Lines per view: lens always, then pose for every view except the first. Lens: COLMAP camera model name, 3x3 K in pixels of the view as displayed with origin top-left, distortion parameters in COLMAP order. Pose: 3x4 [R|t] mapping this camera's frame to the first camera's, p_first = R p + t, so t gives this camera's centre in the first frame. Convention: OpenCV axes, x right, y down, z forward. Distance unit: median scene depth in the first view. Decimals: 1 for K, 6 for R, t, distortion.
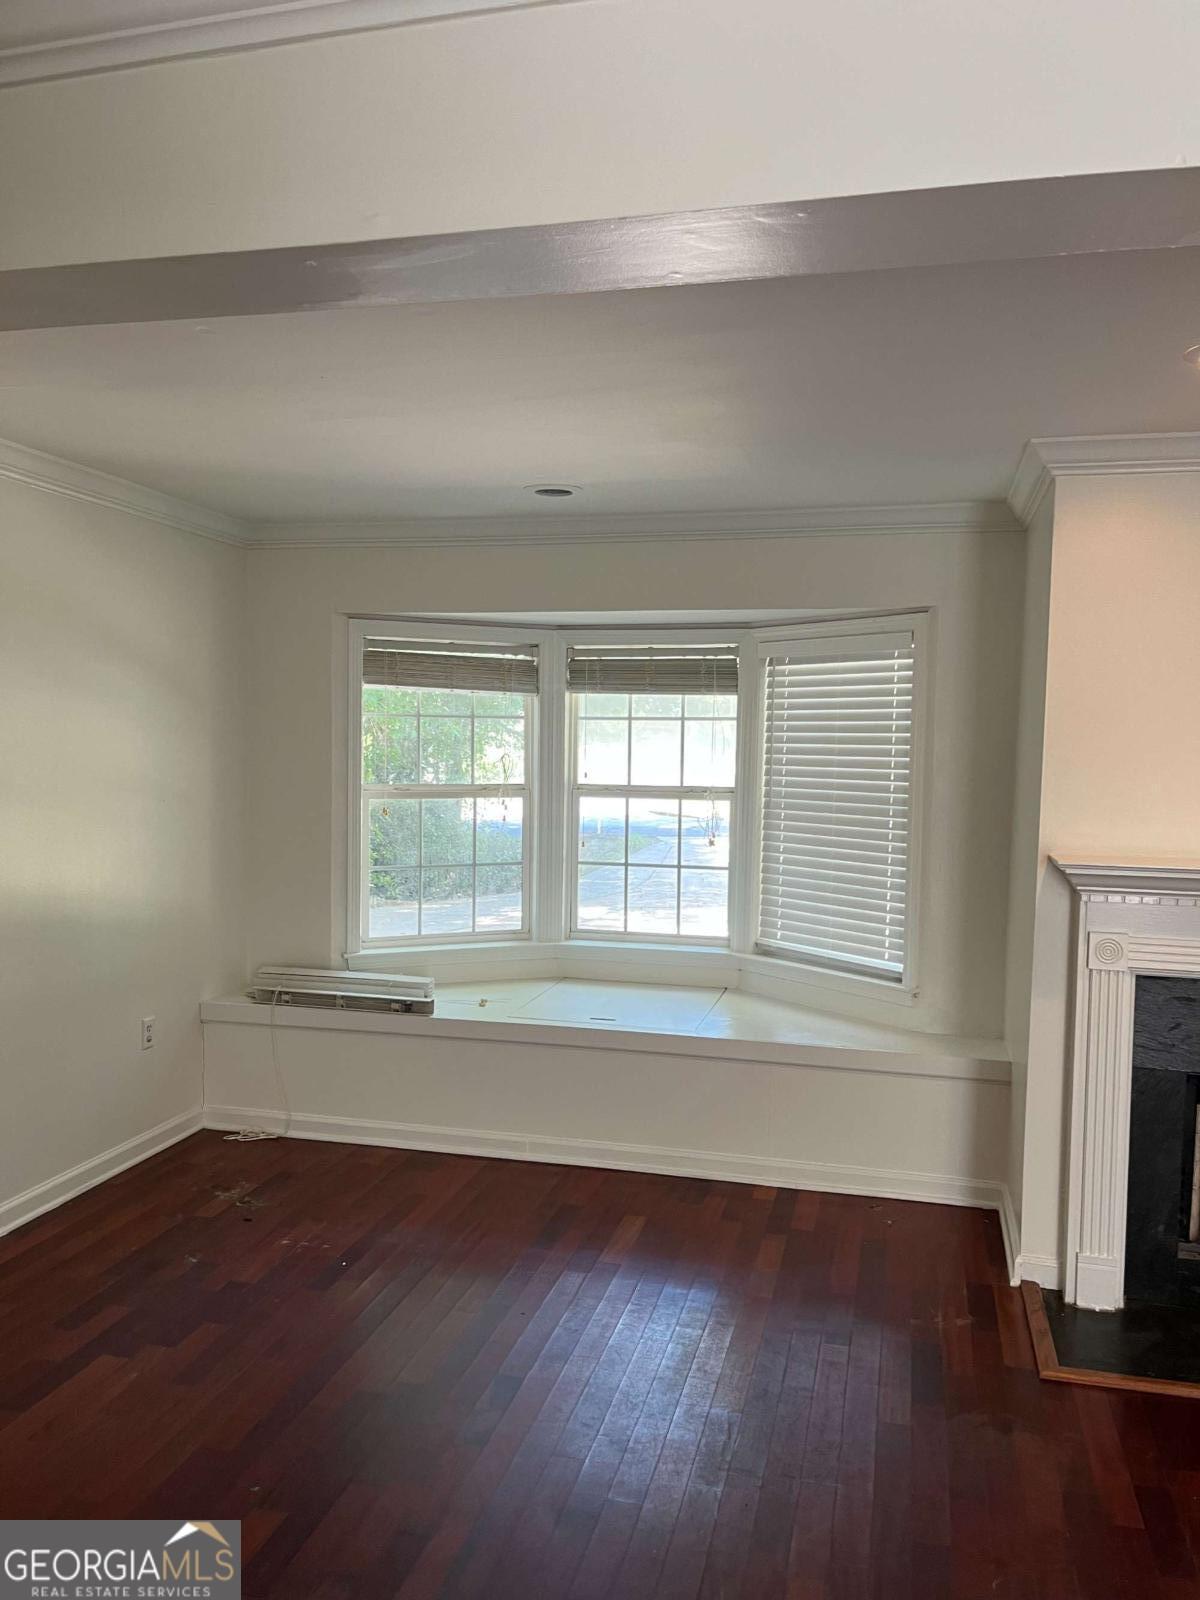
lens RADIAL K [[1228.9, 0, 629.5], [0, 1228.9, 806.9], [0, 0, 1]] dist [0.063875, 0.001491]
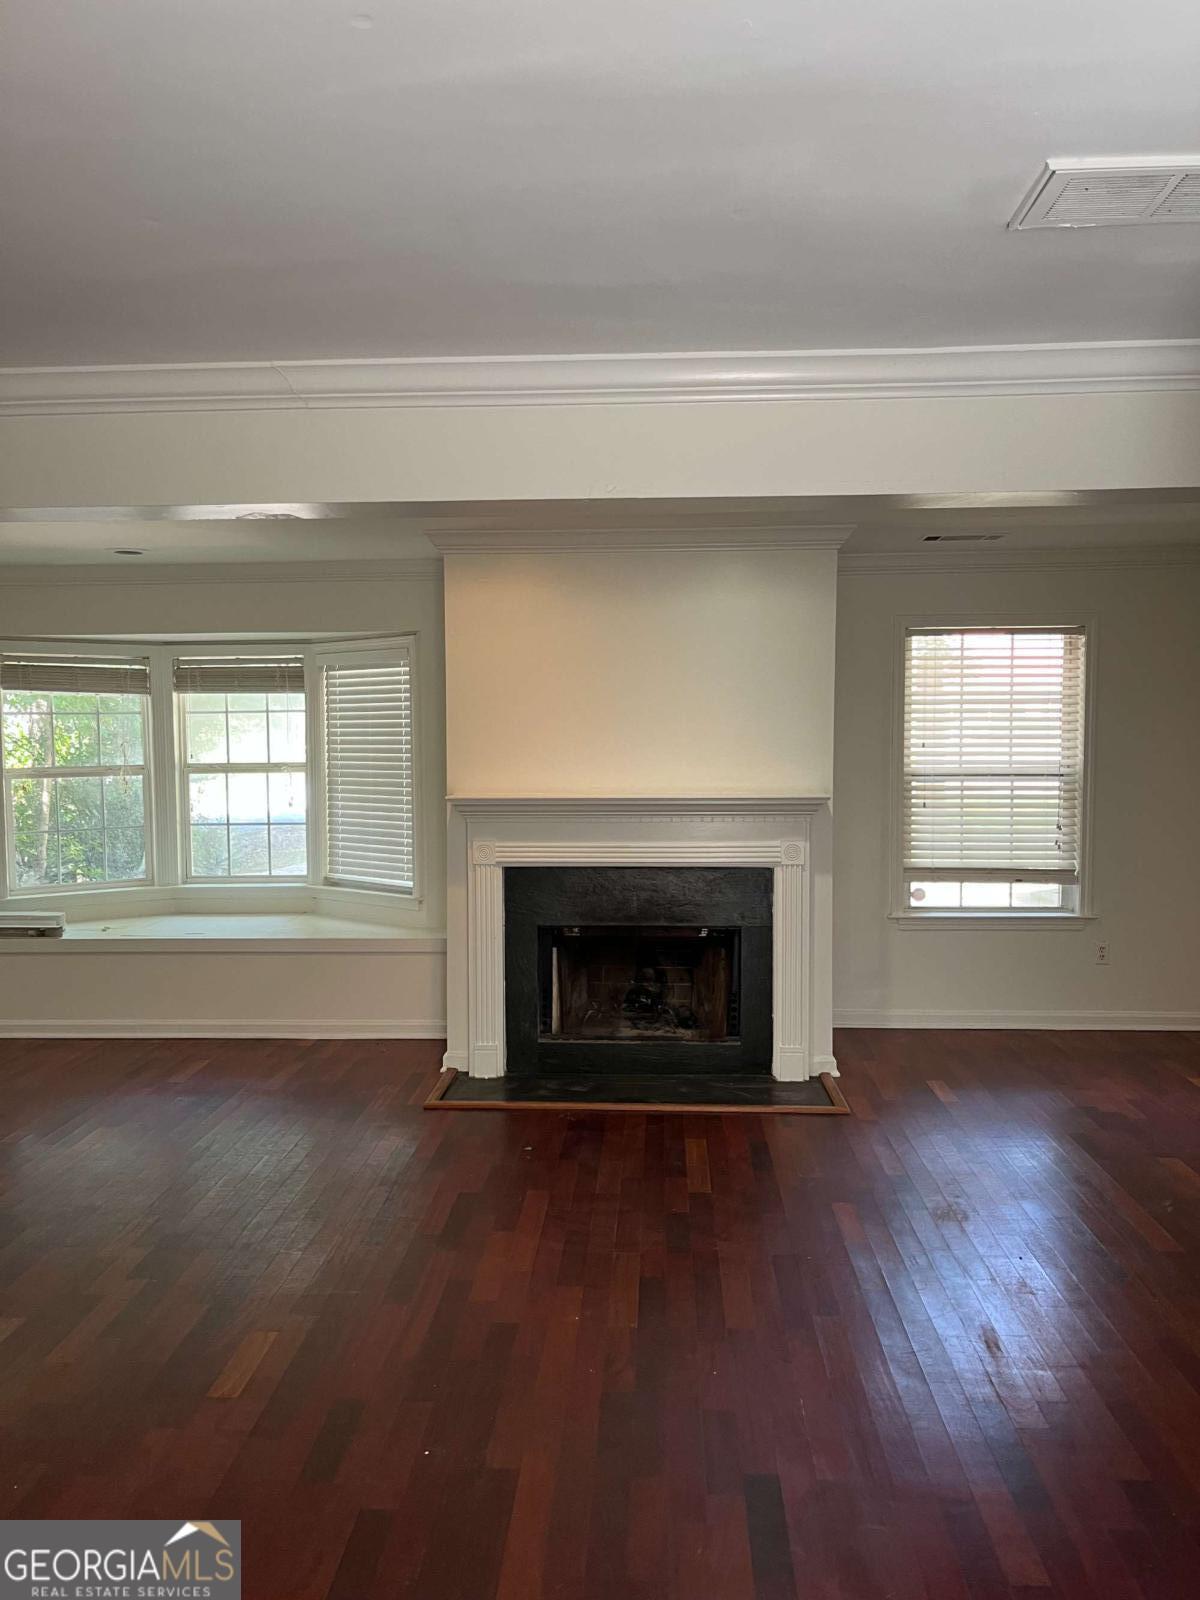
lens RADIAL K [[1216.4, 0, 601.4], [0, 1216.4, 801.2], [0, 0, 1]] dist [0.051144, -0.067362]
pose [[0.983918, -0.034825, 0.175194, 0.170773], [0.033874, 0.999391, 0.008414, 0.026766], [-0.175380, -0.002344, 0.984498, -0.371038]]
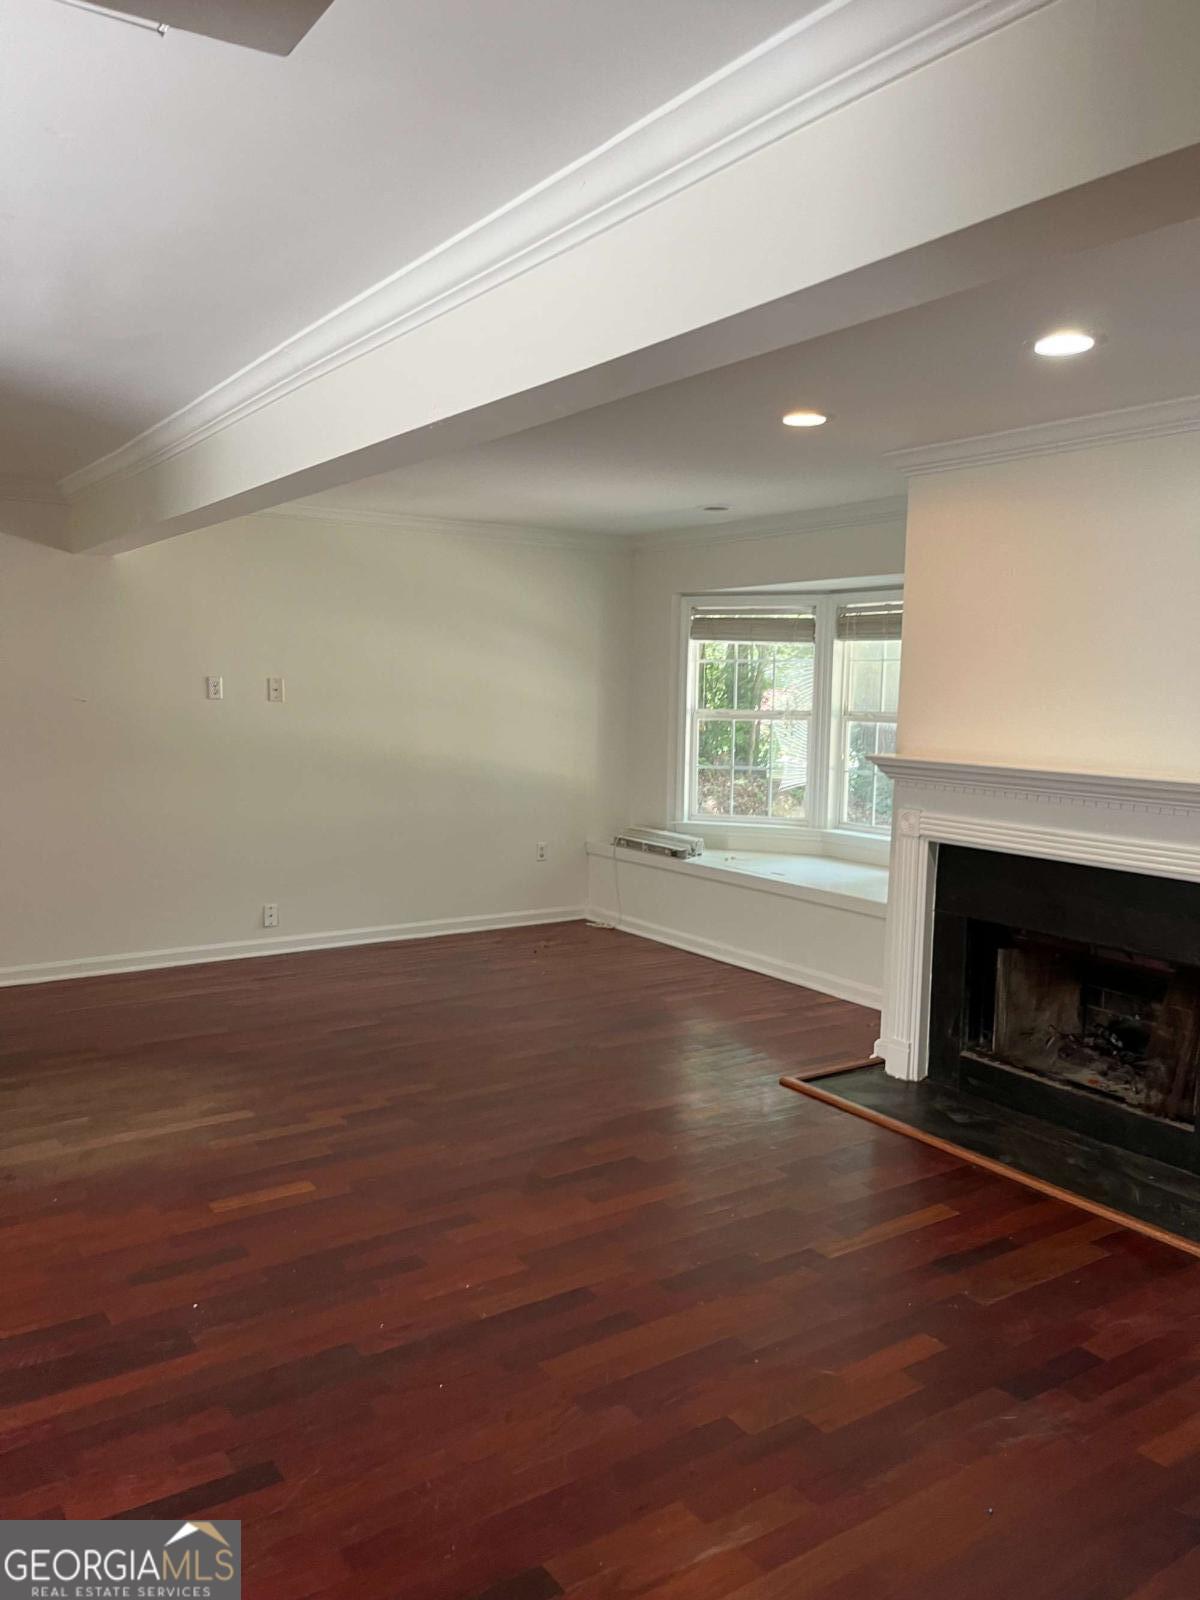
lens RADIAL K [[1216.6, 0, 584.5], [0, 1216.6, 814.3], [0, 0, 1]] dist [0.045903, -0.054170]
pose [[0.732451, 0.067550, -0.677460, 0.682564], [-0.035671, 0.997507, 0.060895, 0.023701], [0.679885, -0.020437, 0.733034, -0.158977]]
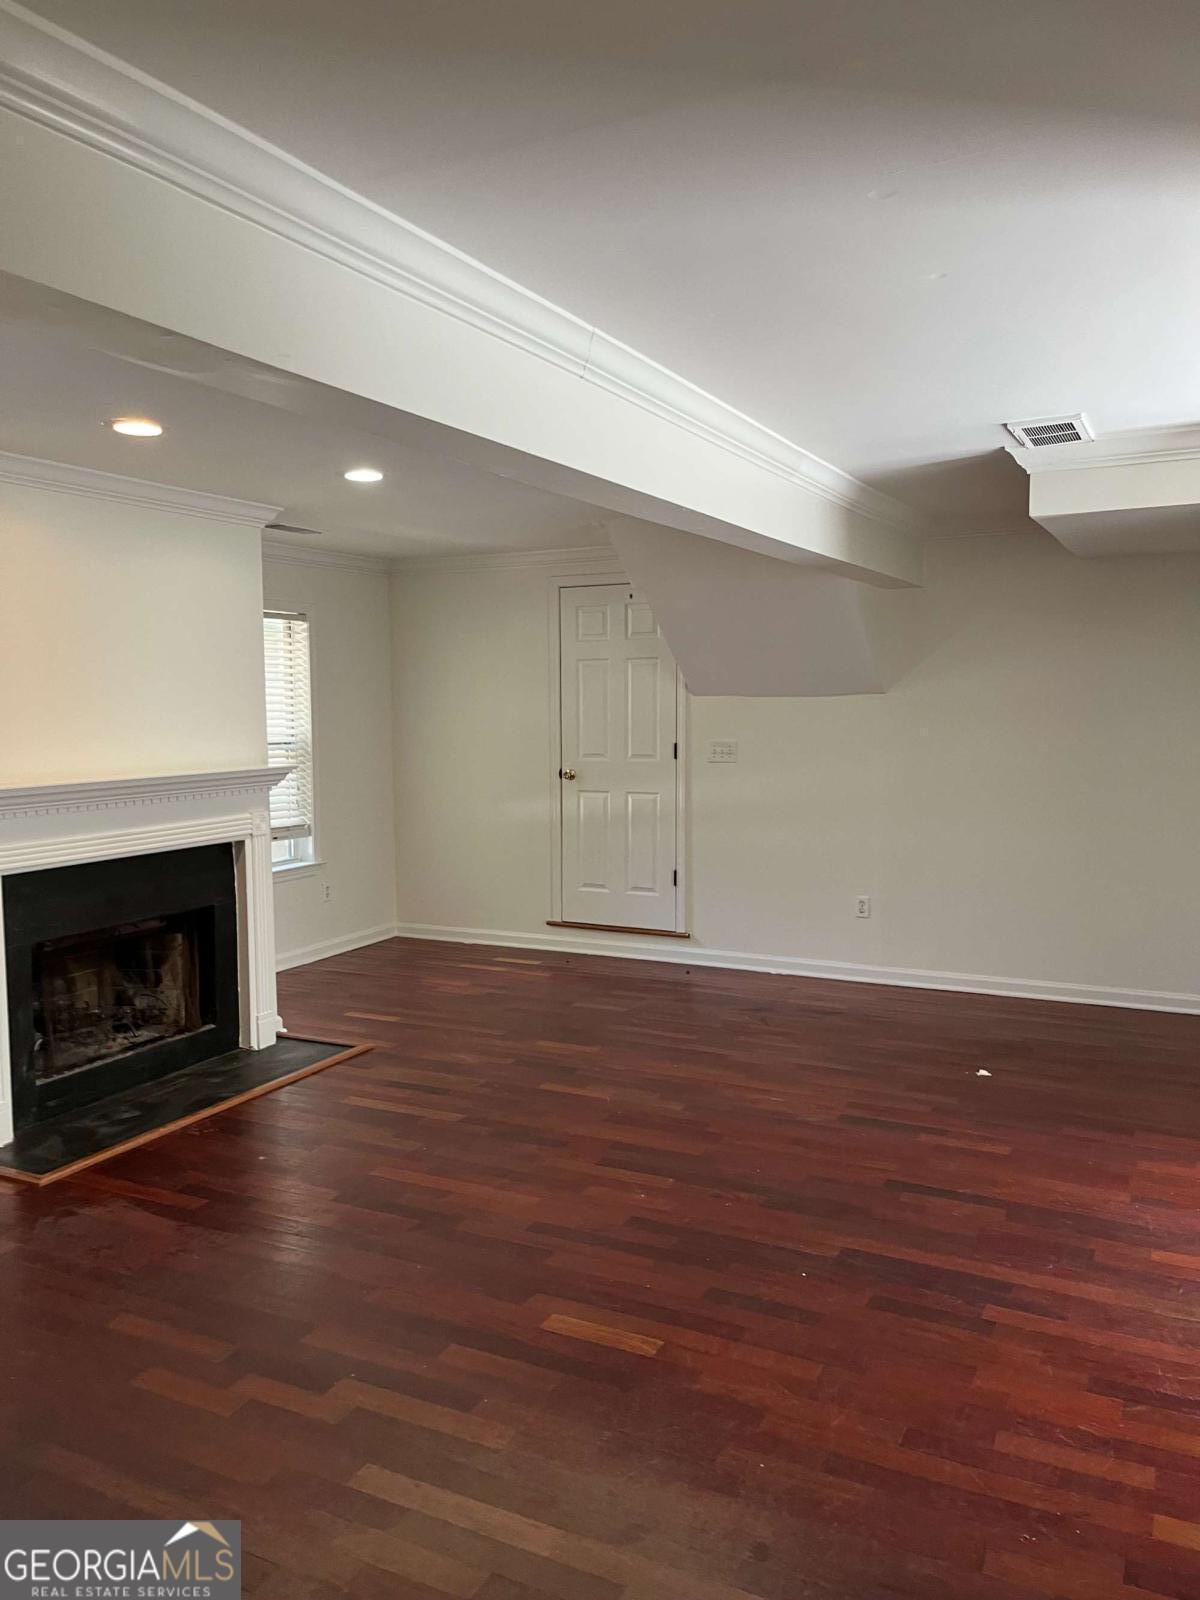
lens RADIAL K [[1216.6, 0, 584.5], [0, 1216.6, 814.3], [0, 0, 1]] dist [0.045903, -0.054170]
pose [[0.238810, -0.113730, 0.964383, -0.425153], [0.064728, 0.992773, 0.101050, -0.011021], [-0.968907, 0.038291, 0.244446, 0.077832]]
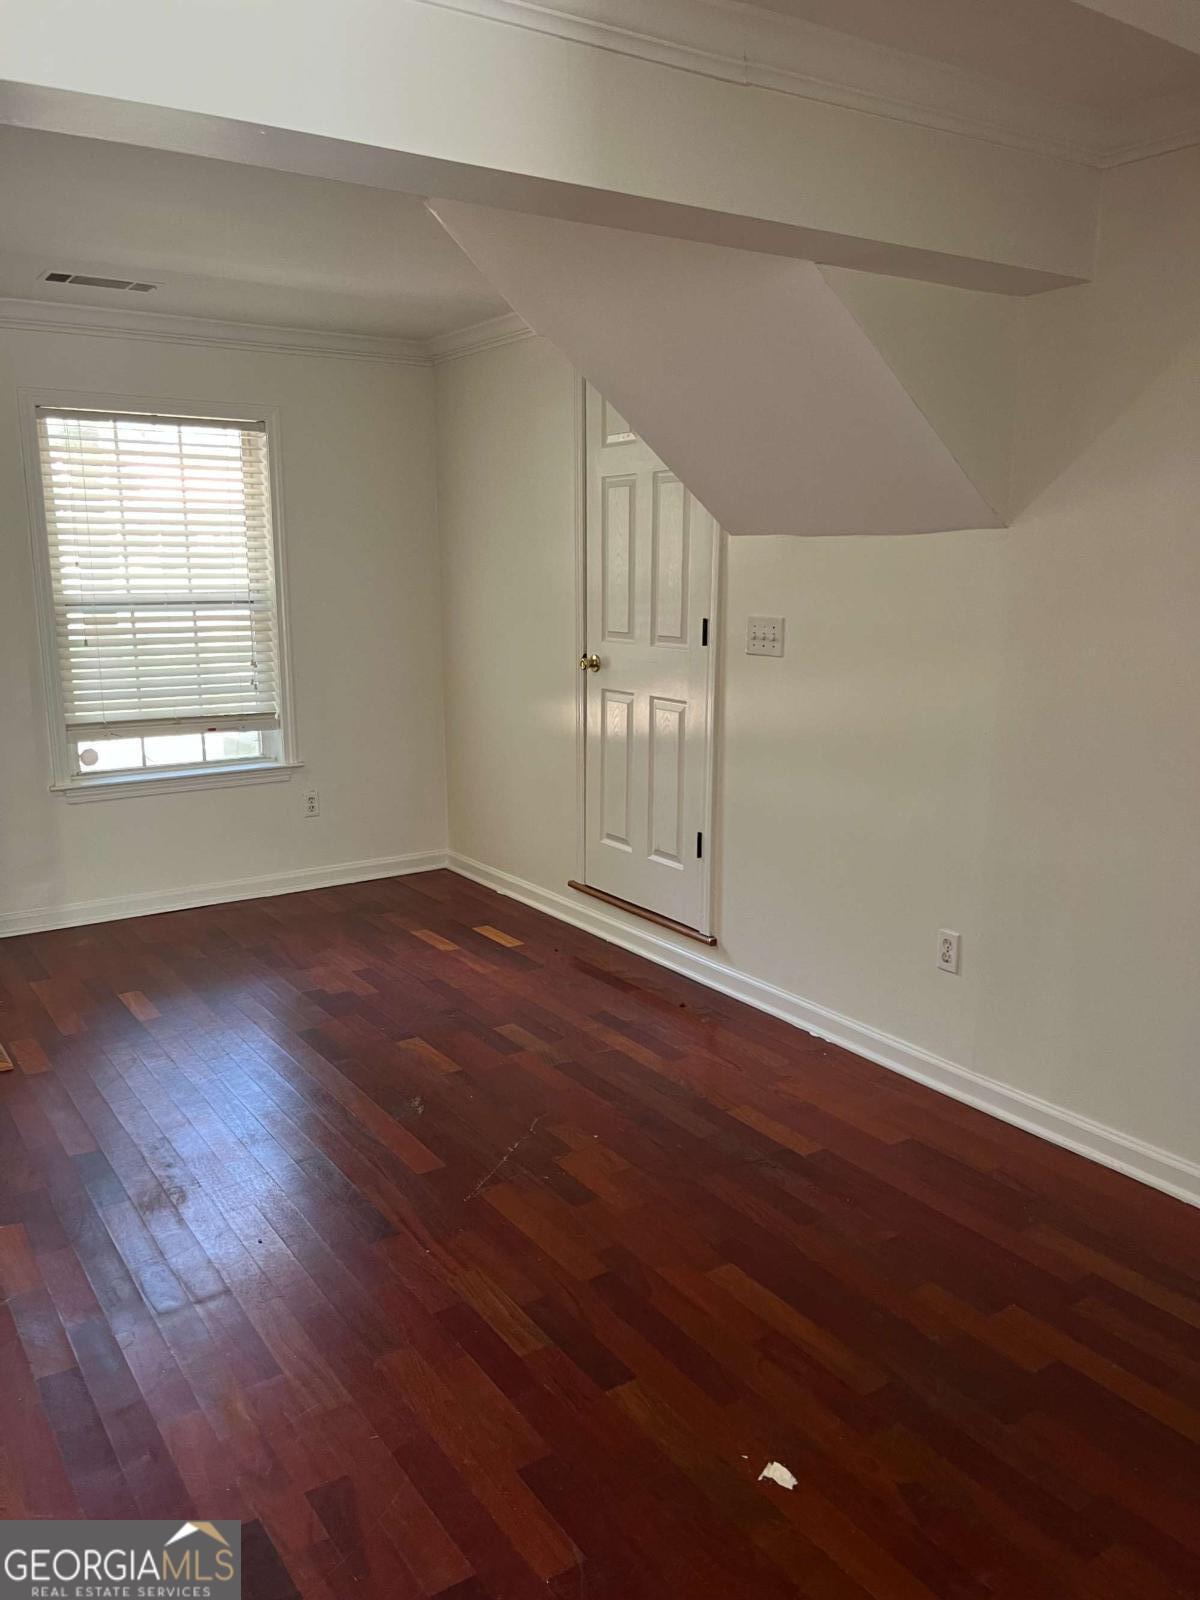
lens RADIAL K [[1216.4, 0, 601.4], [0, 1216.4, 801.2], [0, 0, 1]] dist [0.051144, -0.067362]
pose [[0.678915, -0.164396, 0.715576, 0.267221], [0.054356, 0.983190, 0.174307, 0.028215], [-0.732202, -0.079444, 0.676438, -0.185094]]
